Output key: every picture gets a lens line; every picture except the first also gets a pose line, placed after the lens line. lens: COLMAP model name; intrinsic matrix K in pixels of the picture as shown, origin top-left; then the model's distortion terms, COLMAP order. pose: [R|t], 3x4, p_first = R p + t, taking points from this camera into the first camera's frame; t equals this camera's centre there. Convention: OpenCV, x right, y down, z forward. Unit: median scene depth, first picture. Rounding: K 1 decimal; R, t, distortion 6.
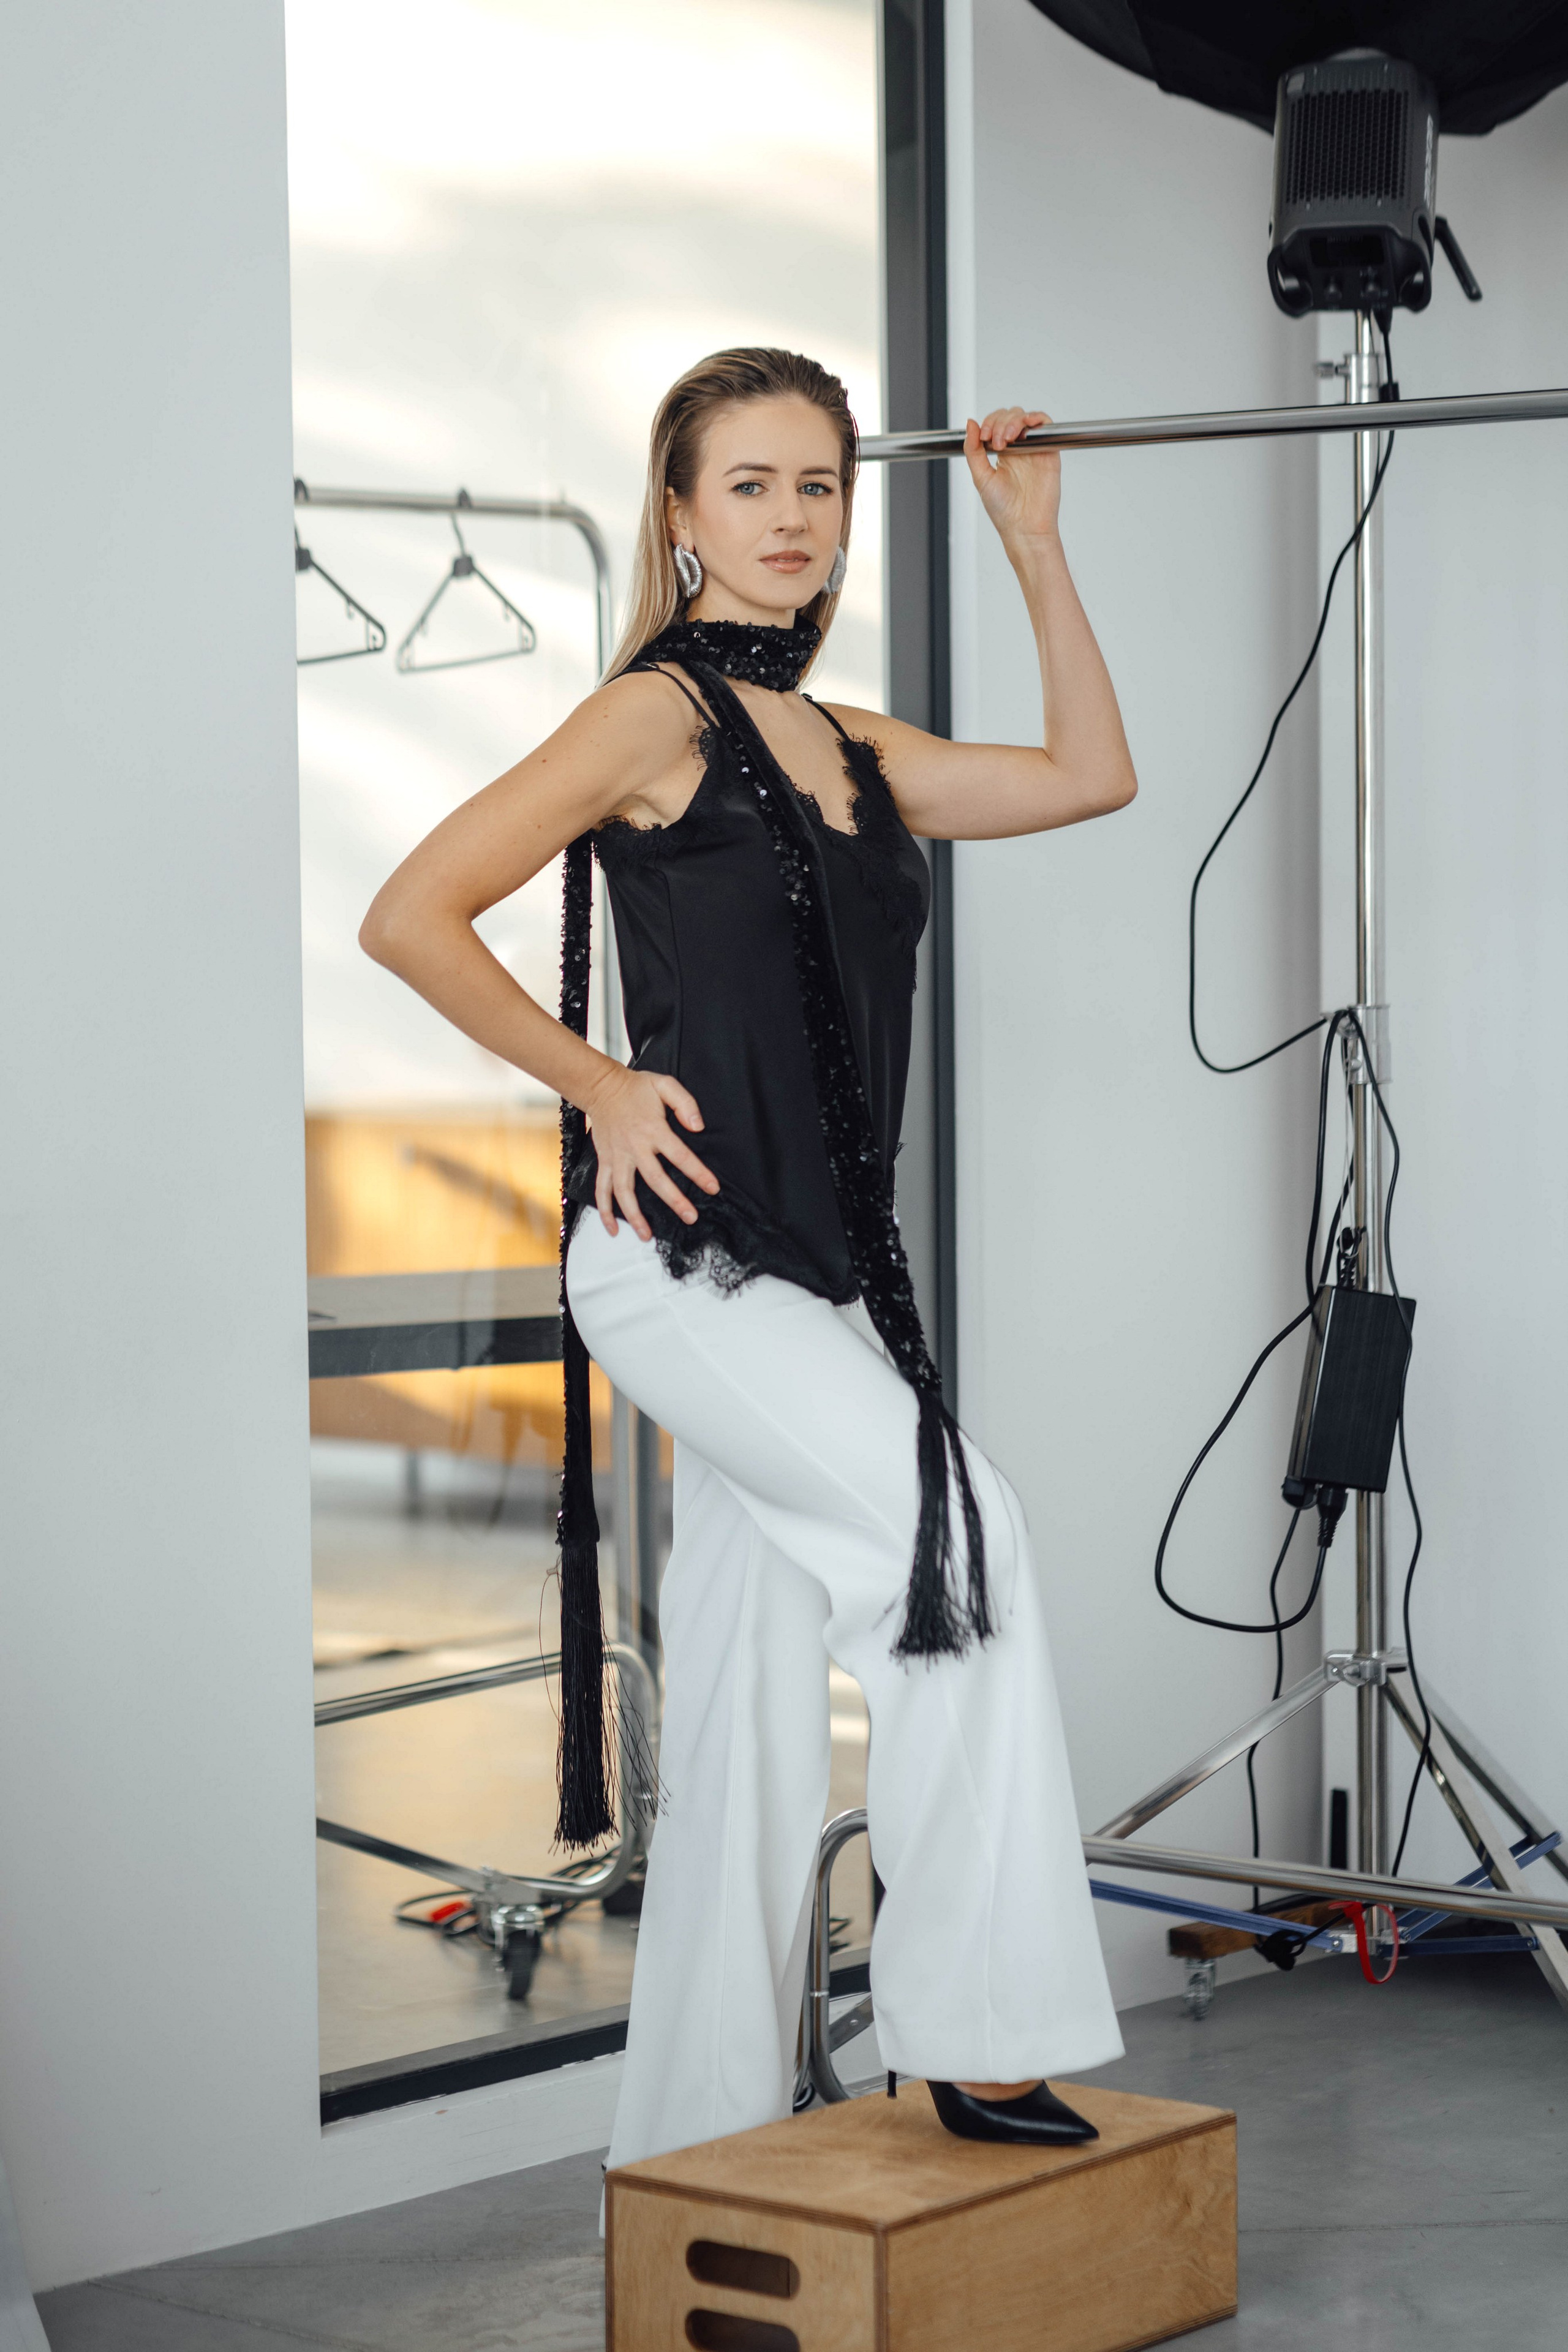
lens RADIAL K [[5560.2, 0, 820.7], [0, 5560.2, 1178.4], [0, 0, 1]] dist [0.052760, 0.531200]
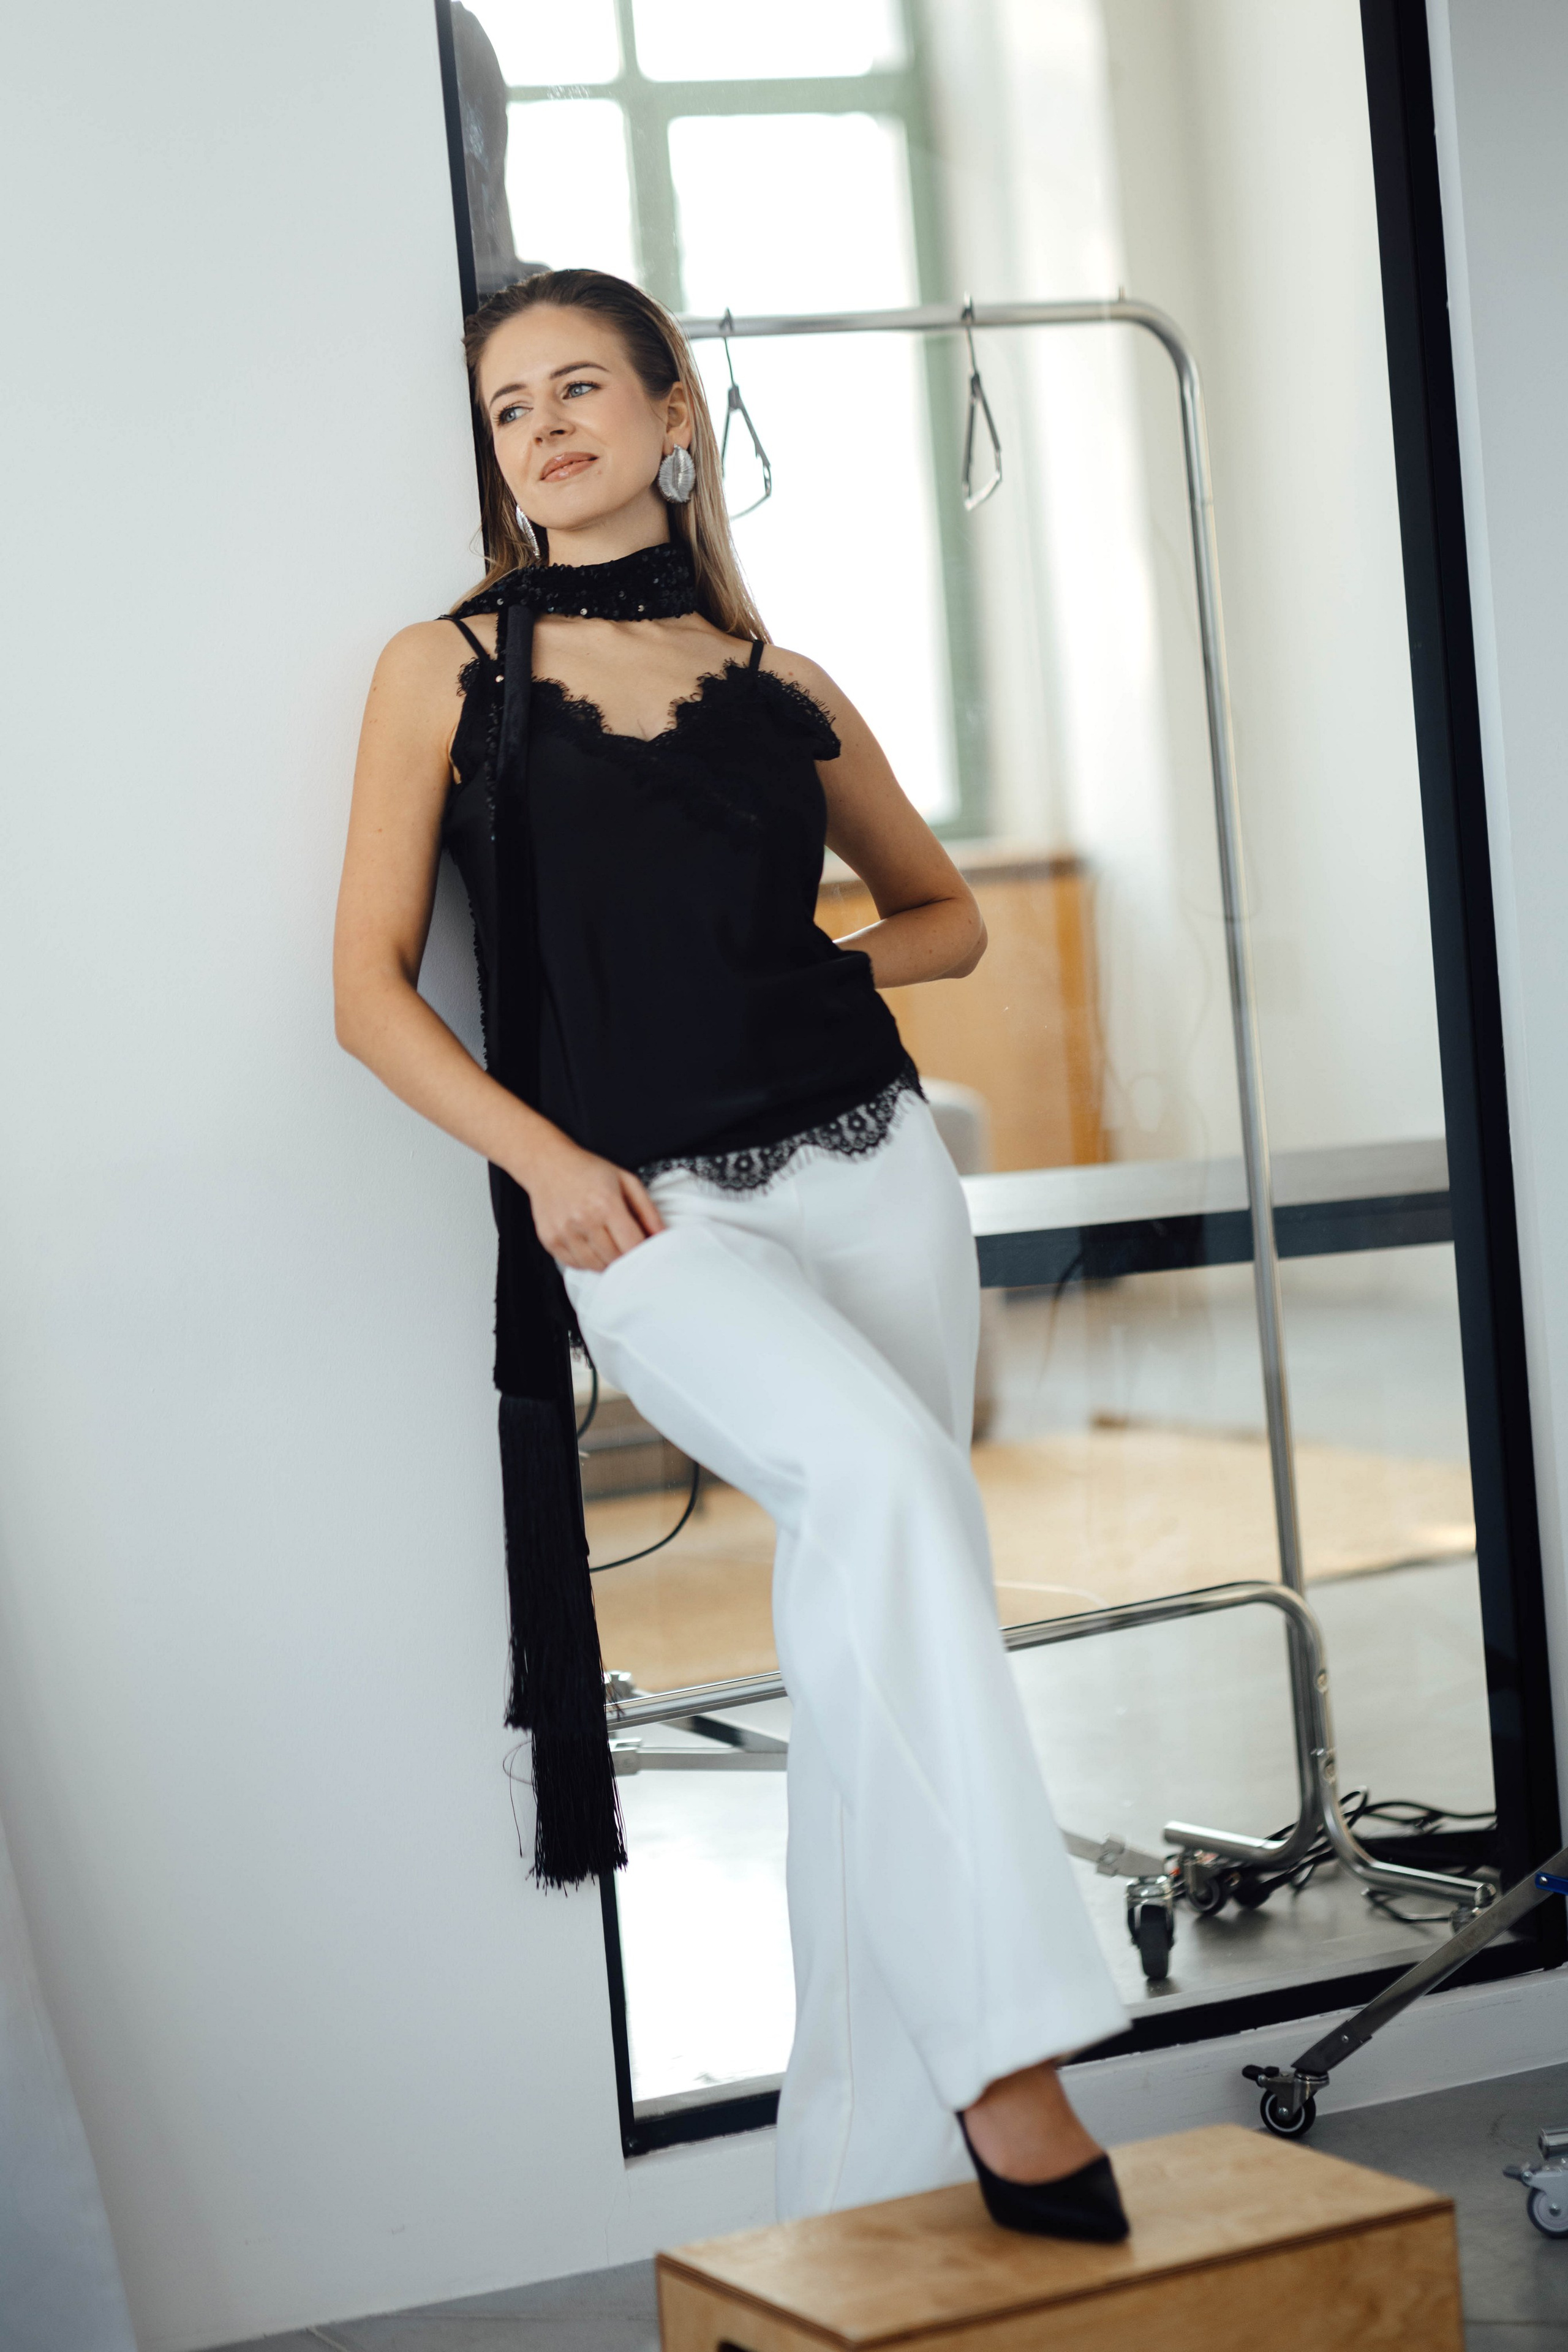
lens RADIAL K [[5560.2, 0, 820.7], [0, 5560.2, 1178.4], [0, 0, 1]] dist [0.052760, 0.531200]
pose [[0.924398, -0.035209, -0.379800, 0.309139], [0.050207, 0.998299, 0.029654, -0.013693], [0.378110, -0.046480, 0.924593, 0.203150]]
